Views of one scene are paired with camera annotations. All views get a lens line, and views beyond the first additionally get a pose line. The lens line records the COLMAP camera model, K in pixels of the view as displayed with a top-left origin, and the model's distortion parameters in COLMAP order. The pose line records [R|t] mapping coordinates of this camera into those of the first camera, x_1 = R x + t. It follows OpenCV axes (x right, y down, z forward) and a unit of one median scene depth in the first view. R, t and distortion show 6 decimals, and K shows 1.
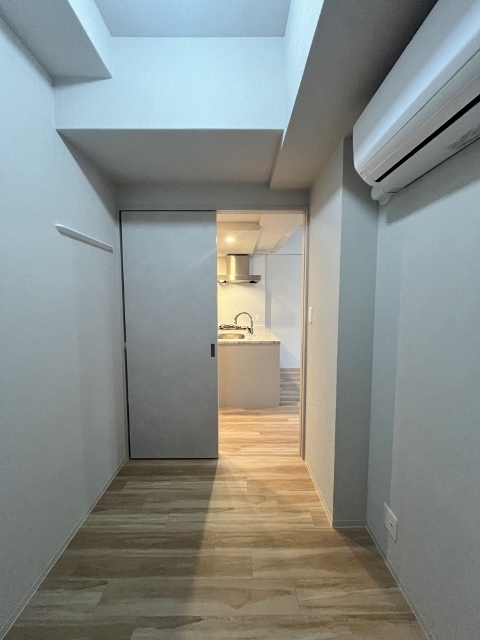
lens RADIAL K [[258.9, 0, 238.5], [0, 258.9, 318.5], [0, 0, 1]] dist [-0.003034, -0.000119]
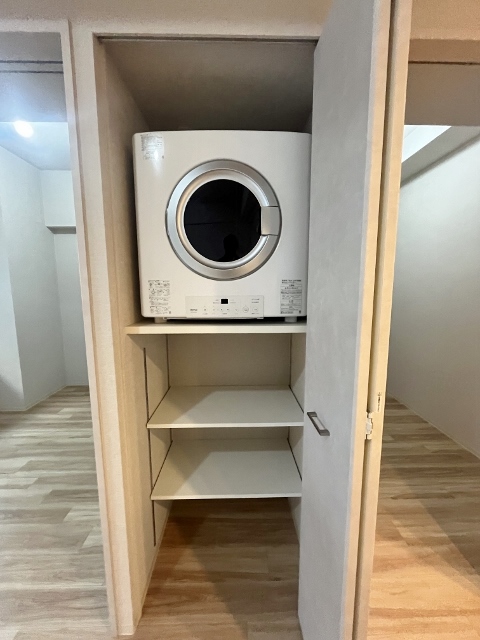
lens RADIAL K [[258.9, 0, 237.4], [0, 258.9, 319.3], [0, 0, 1]] dist [-0.003034, -0.000119]
pose [[-0.999565, 0.013194, -0.026385, 0.585412], [0.007507, 0.978730, 0.205013, -0.126697], [0.028529, 0.204726, -0.978404, 1.834527]]
